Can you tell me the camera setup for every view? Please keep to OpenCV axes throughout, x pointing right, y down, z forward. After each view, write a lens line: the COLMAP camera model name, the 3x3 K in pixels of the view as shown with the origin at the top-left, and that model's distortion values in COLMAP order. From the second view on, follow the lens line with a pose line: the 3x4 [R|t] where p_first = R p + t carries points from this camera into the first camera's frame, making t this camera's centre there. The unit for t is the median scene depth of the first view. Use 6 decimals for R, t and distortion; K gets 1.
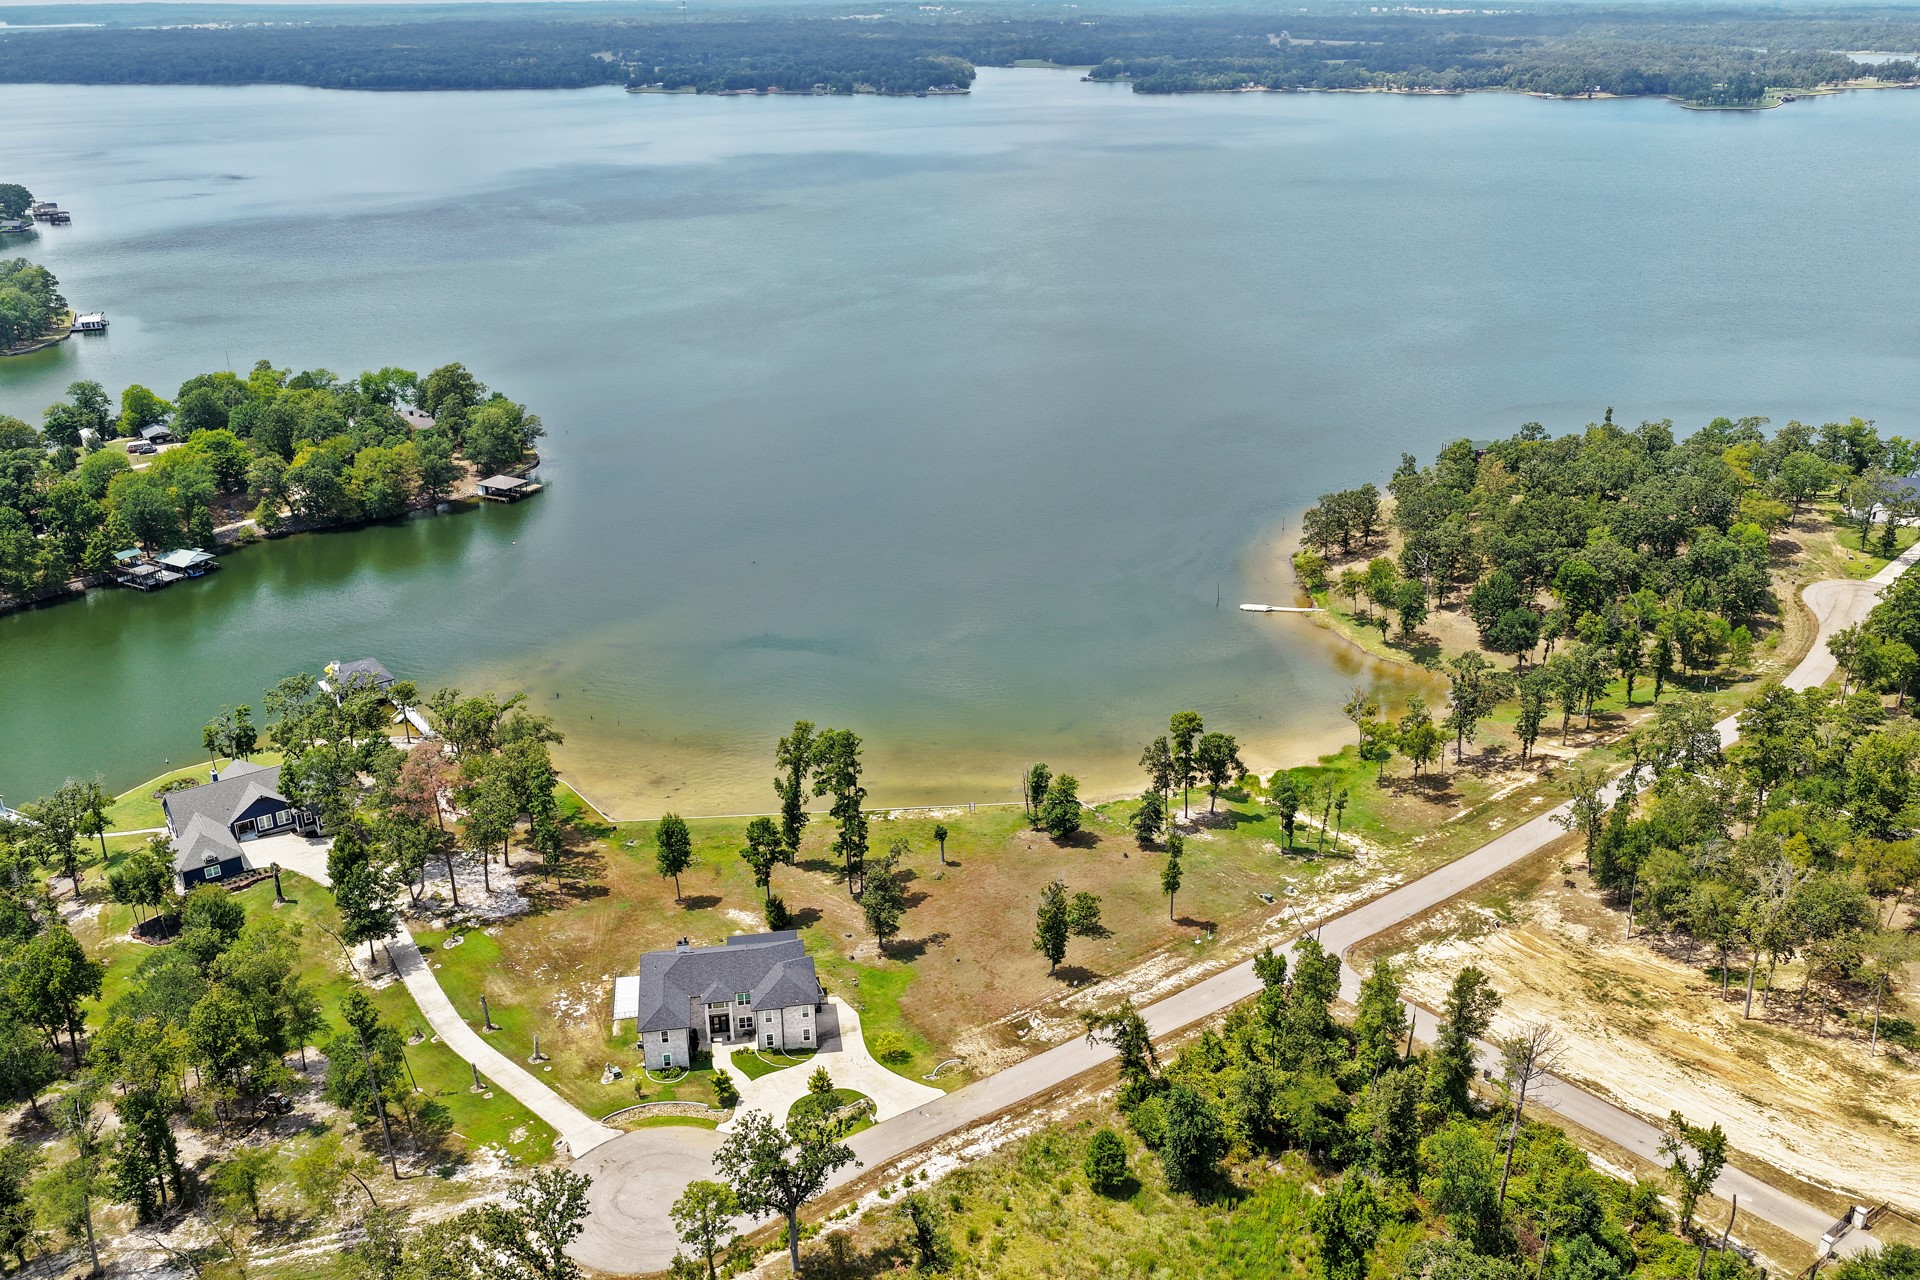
lens RADIAL K [[1616.3, 0, 960.0], [0, 1616.3, 640.0], [0, 0, 1]] dist [-0.010413, 0.030867]
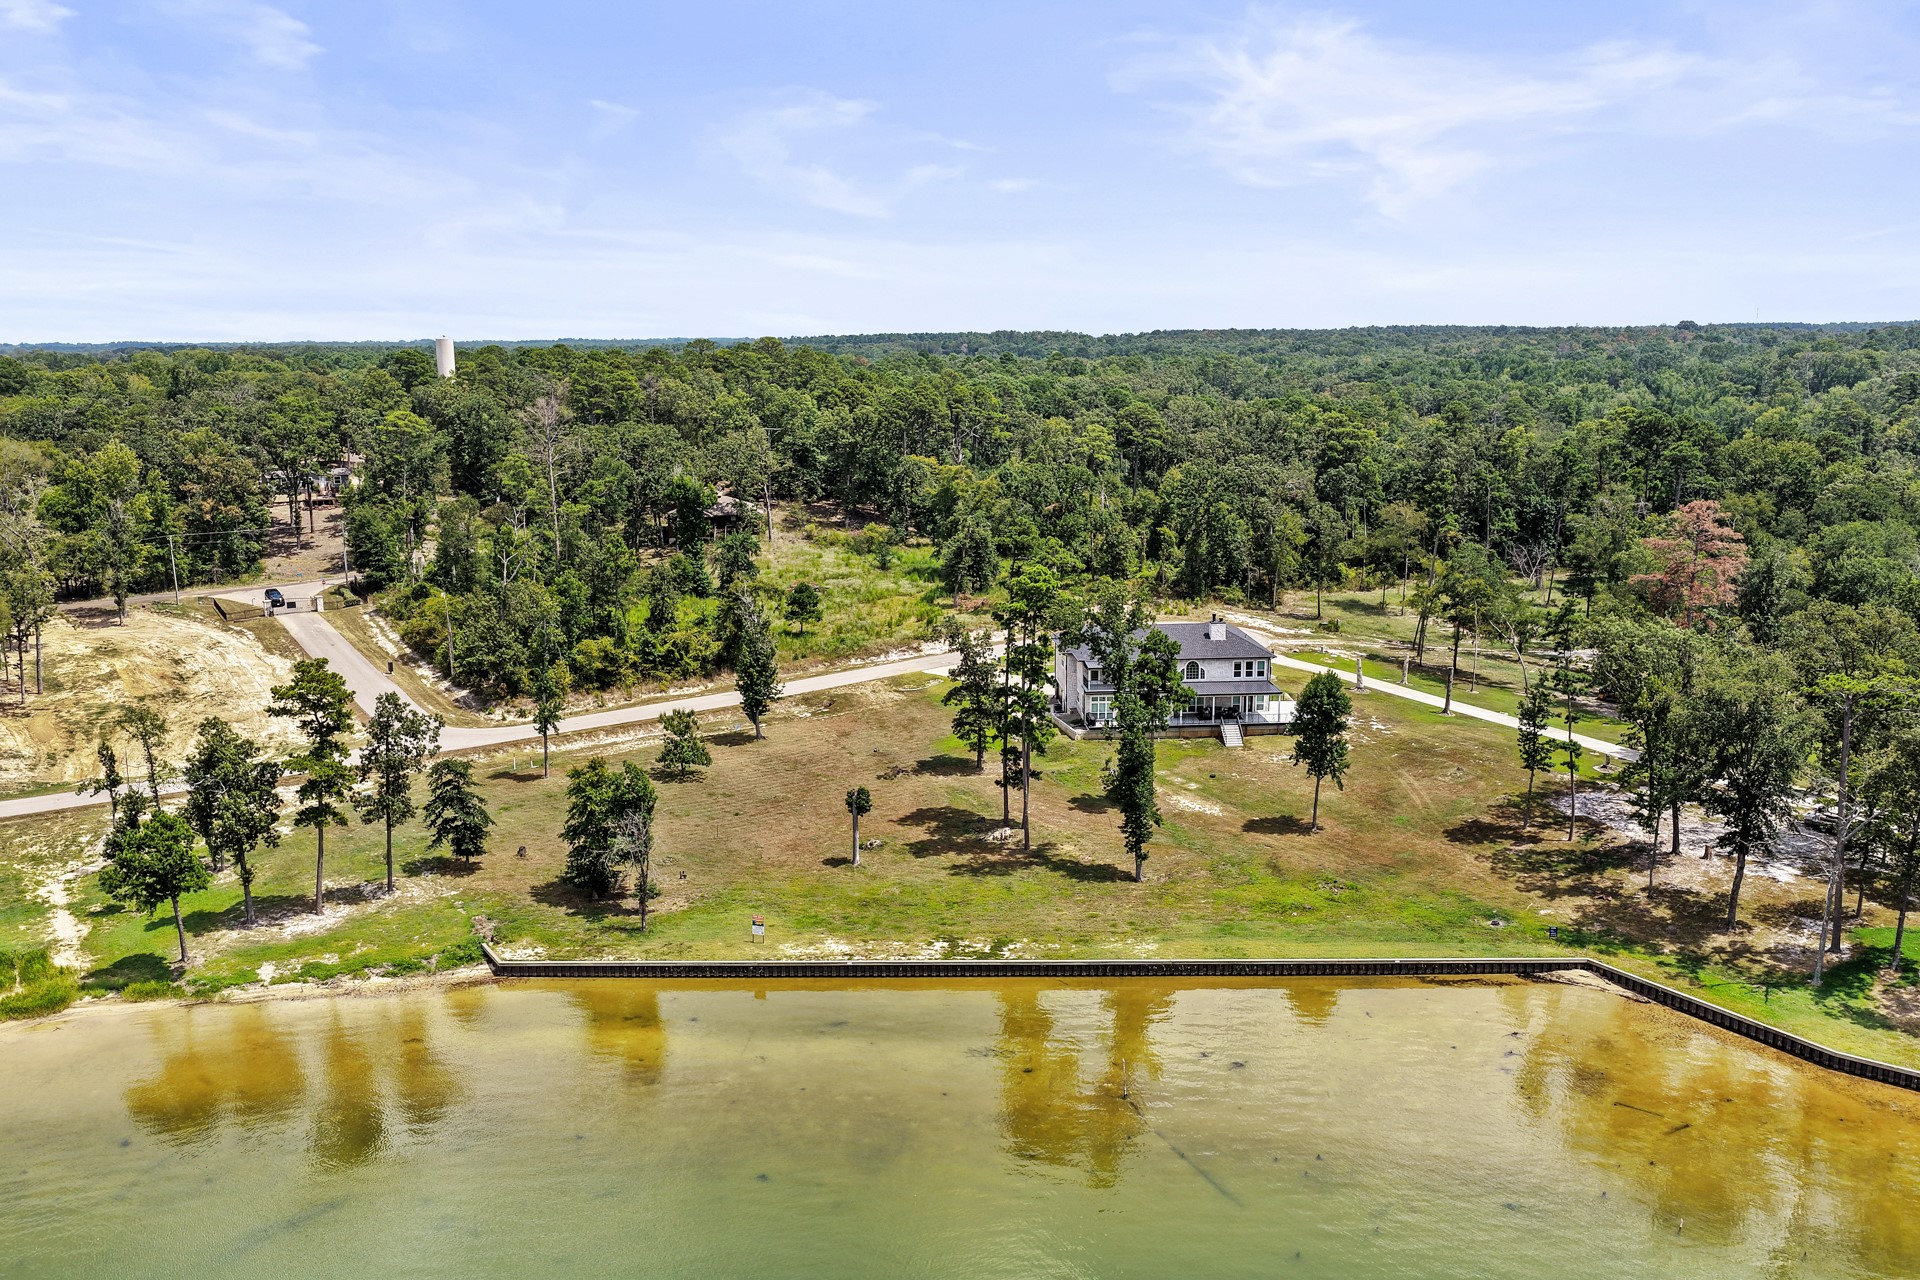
lens RADIAL K [[1592.0, 0, 961.8], [0, 1592.0, 661.4], [0, 0, 1]] dist [-0.005294, 0.013572]
pose [[-0.996392, -0.000574, 0.084867, -0.096238], [0.046192, 0.835222, 0.547969, -0.219955], [-0.071197, 0.549912, -0.832182, 1.489131]]
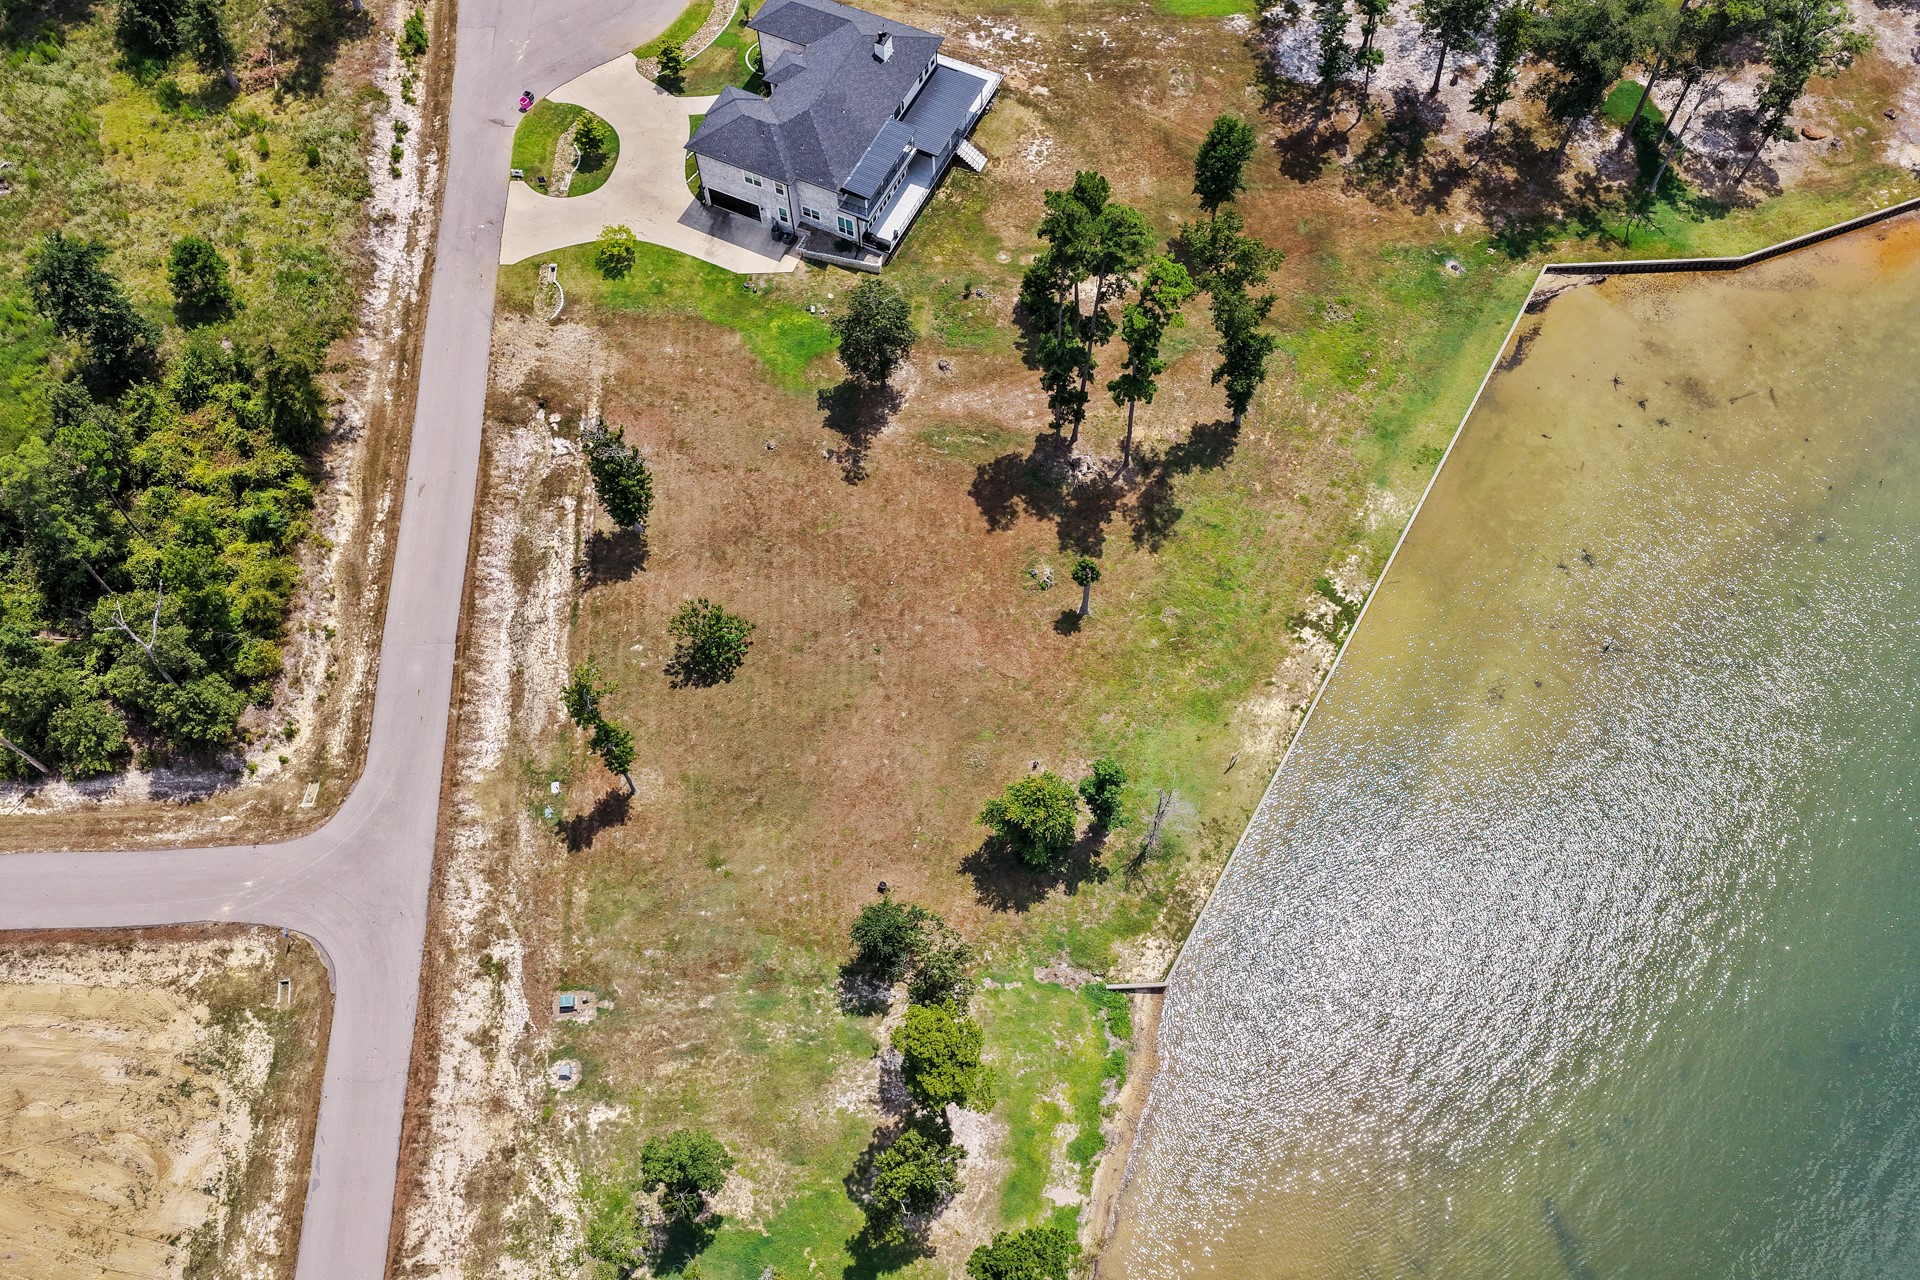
lens RADIAL K [[1616.3, 0, 960.0], [0, 1616.3, 640.0], [0, 0, 1]] dist [-0.010413, 0.030867]
pose [[-0.567942, 0.732569, -0.375213, 0.228446], [-0.290008, 0.248525, 0.924192, -0.351429], [0.770284, 0.633702, 0.071303, 0.996998]]
